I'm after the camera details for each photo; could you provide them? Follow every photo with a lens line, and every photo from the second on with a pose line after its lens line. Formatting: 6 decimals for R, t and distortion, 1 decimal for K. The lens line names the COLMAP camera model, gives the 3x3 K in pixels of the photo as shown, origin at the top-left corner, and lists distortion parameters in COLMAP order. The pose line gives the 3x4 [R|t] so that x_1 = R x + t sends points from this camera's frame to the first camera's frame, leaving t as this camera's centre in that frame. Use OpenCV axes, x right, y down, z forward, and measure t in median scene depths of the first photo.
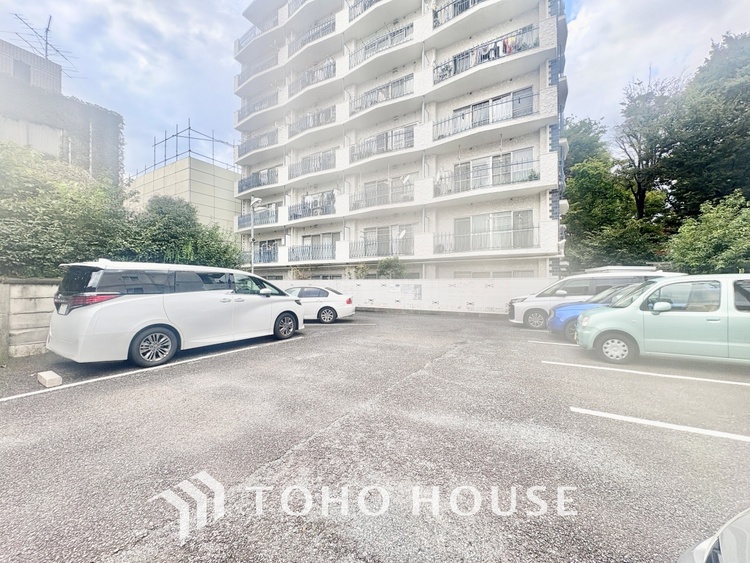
lens RADIAL K [[298.0, 0, 375.0], [0, 298.0, 281.5], [0, 0, 1]] dist [-0.000998, 0.000182]
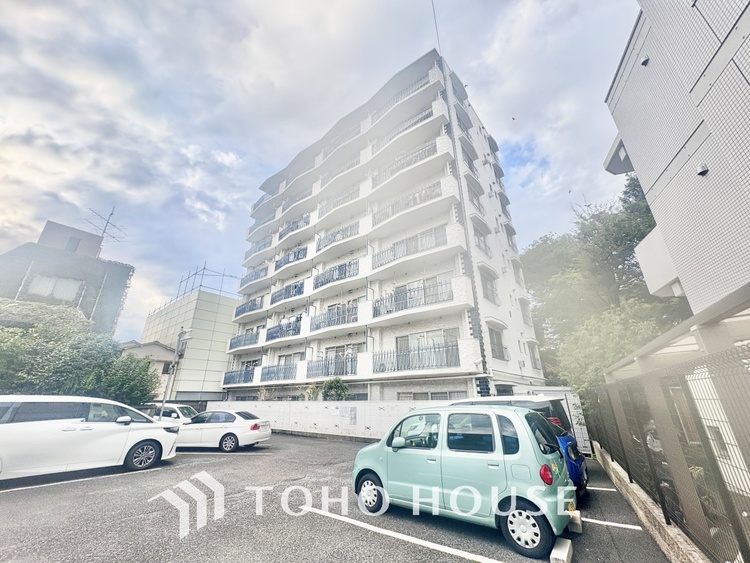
lens RADIAL K [[298.0, 0, 375.0], [0, 298.0, 281.5], [0, 0, 1]] dist [-0.000998, 0.000182]
pose [[0.990166, -0.056666, -0.127904, 0.326139], [0.006347, 0.931543, -0.363576, -0.015872], [0.139750, 0.359189, 0.922742, -0.026968]]
